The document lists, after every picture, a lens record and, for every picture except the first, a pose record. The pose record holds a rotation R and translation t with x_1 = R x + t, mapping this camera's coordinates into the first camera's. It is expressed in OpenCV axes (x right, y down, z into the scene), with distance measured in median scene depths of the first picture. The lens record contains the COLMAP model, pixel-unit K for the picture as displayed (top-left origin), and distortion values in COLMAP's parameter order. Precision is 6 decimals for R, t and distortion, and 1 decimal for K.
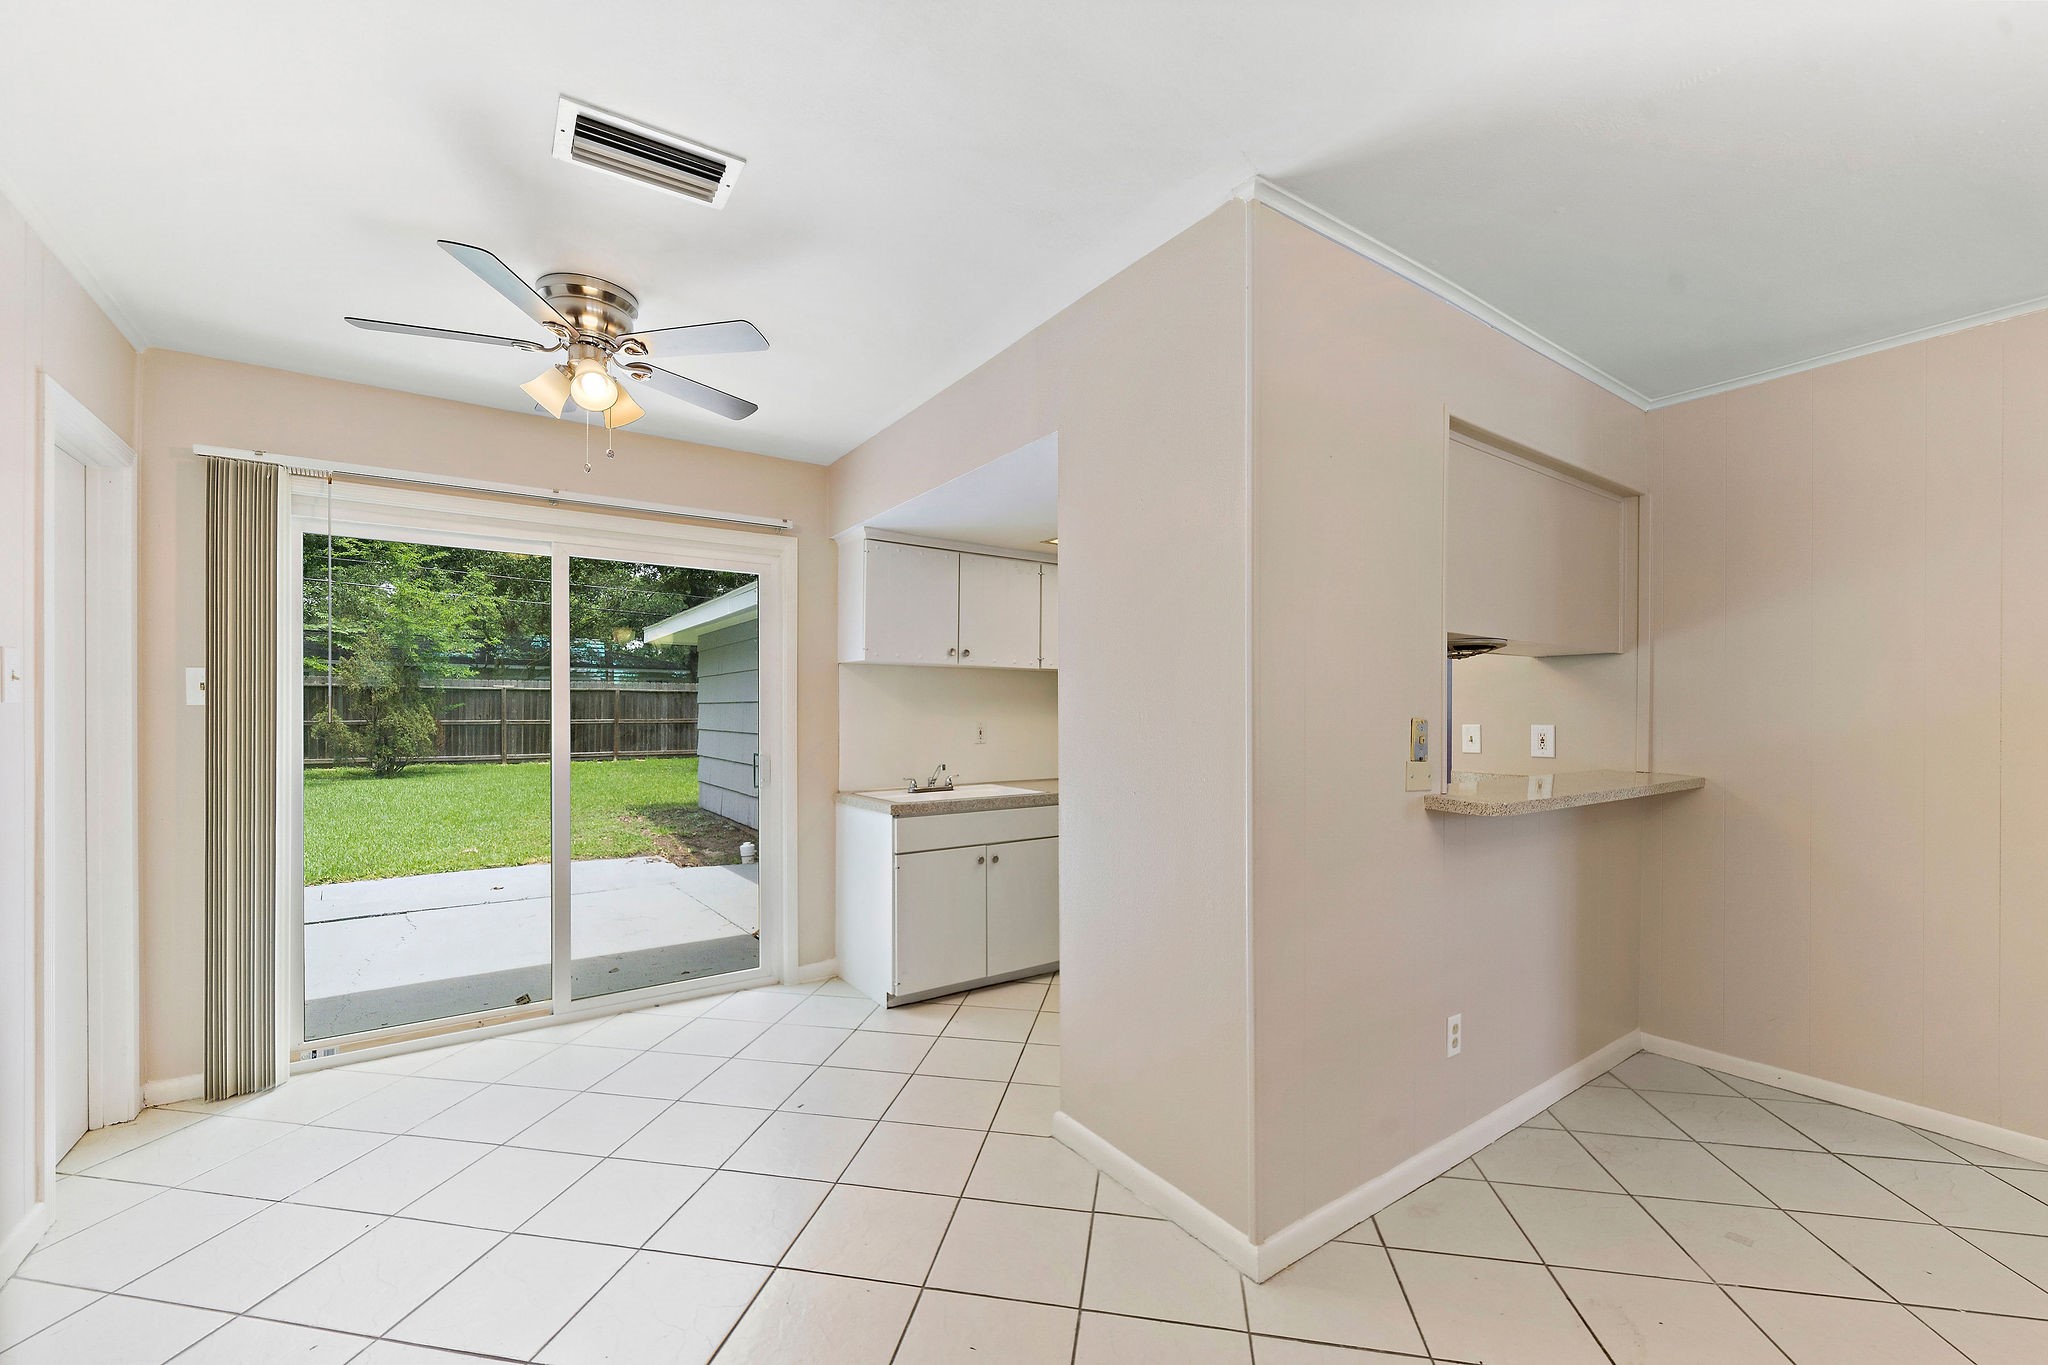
lens RADIAL K [[822.3, 0, 1016.3], [0, 822.3, 713.7], [0, 0, 1]] dist [0.002011, -0.000009]
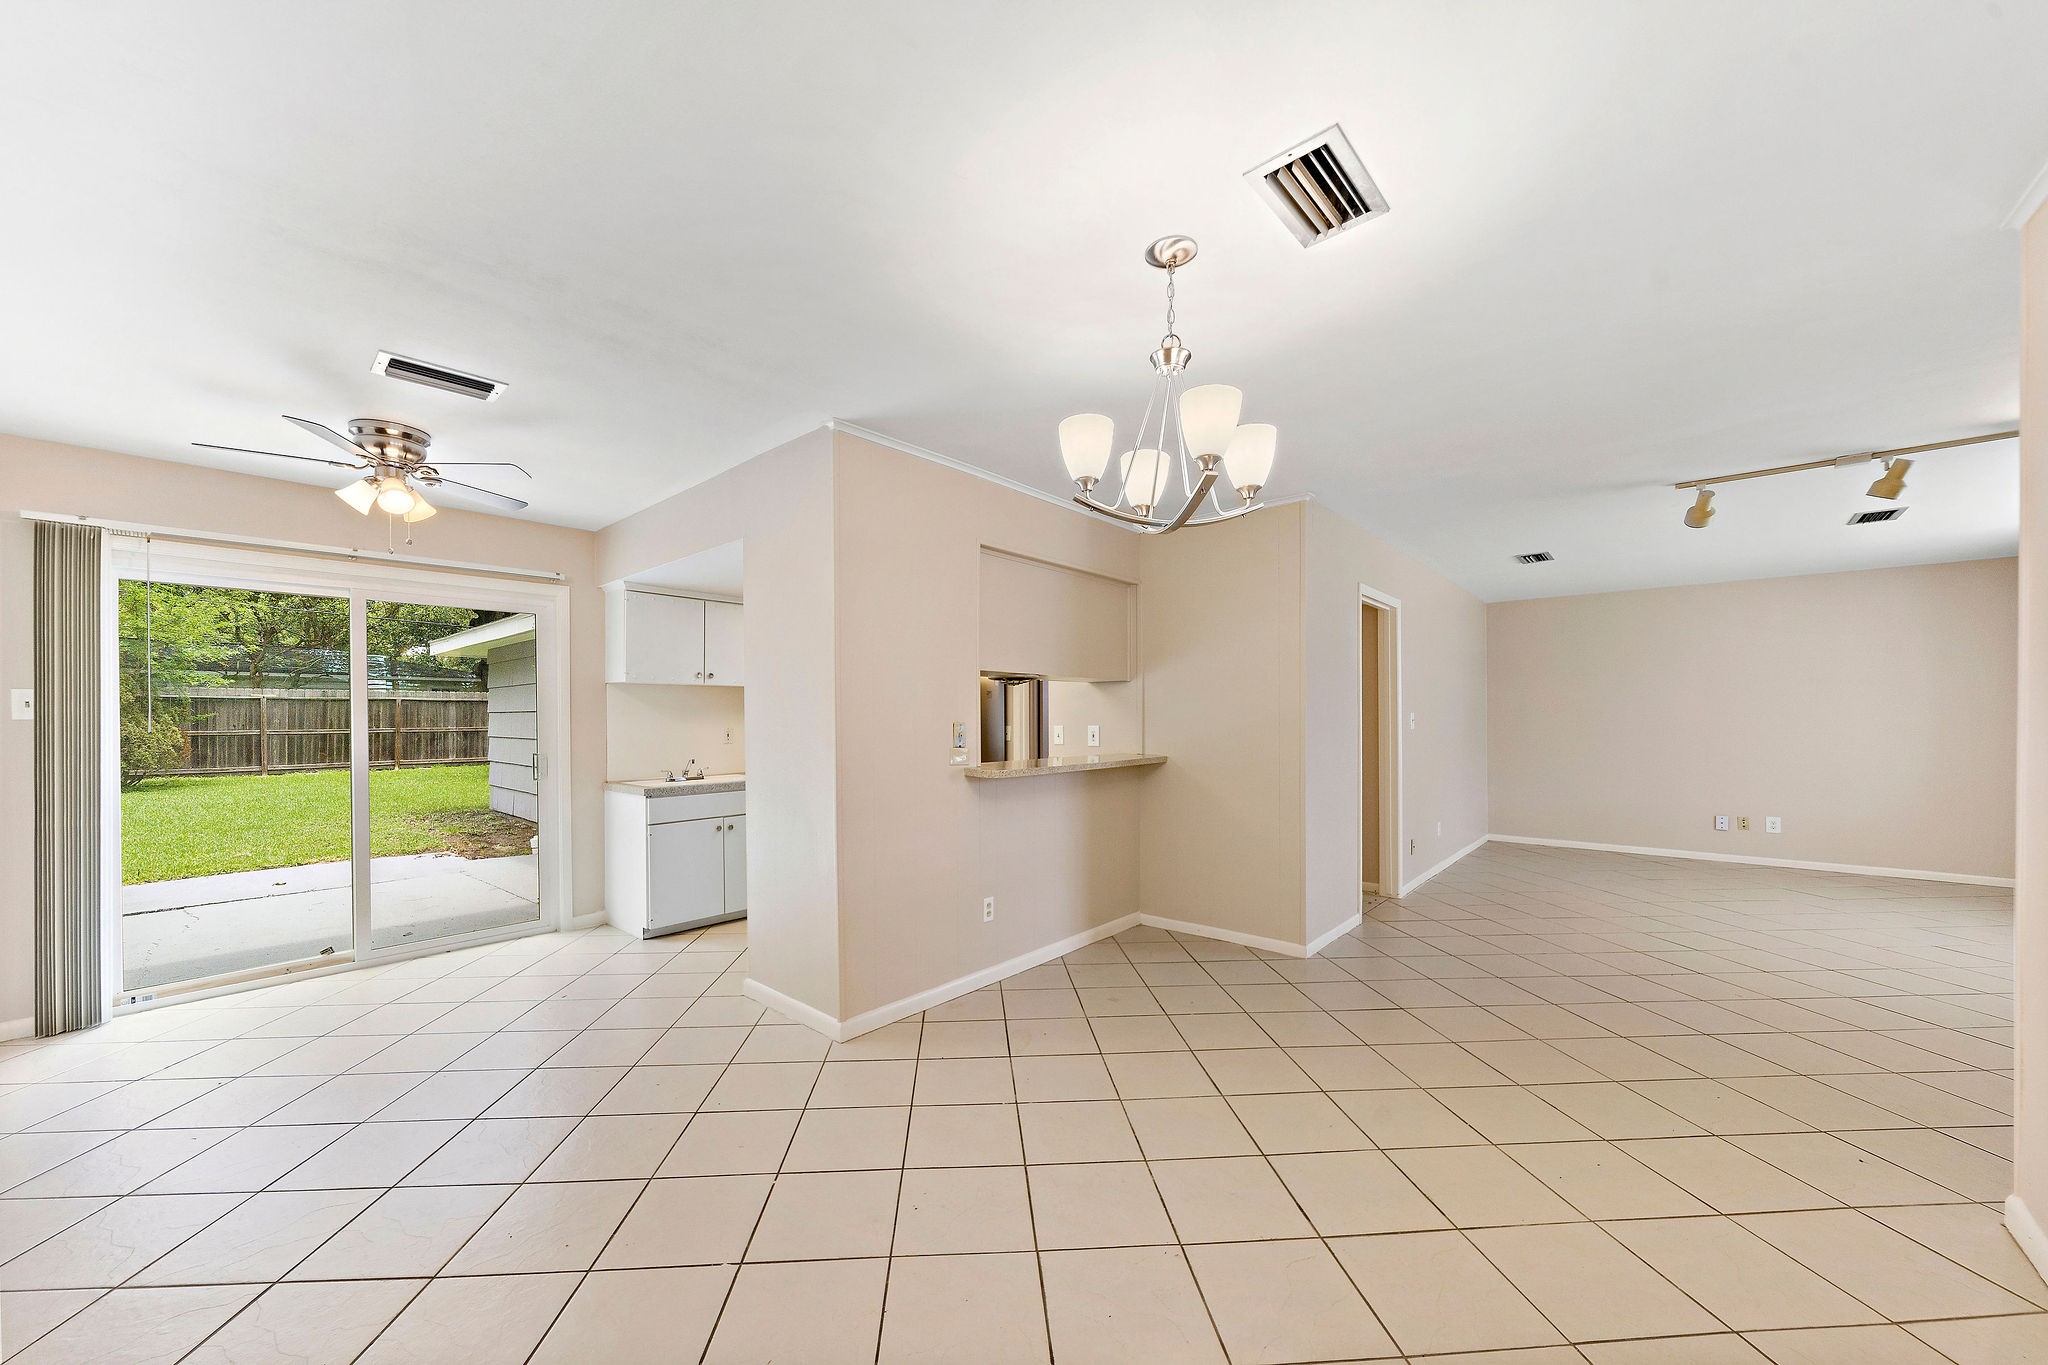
lens RADIAL K [[726.4, 0, 989.8], [0, 726.4, 719.8], [0, 0, 1]] dist [-0.000485, -0.000190]
pose [[0.972979, -0.007168, 0.230784, 0.113567], [0.006917, 0.999974, 0.001896, -0.001250], [-0.230792, -0.000249, 0.973003, -0.267866]]
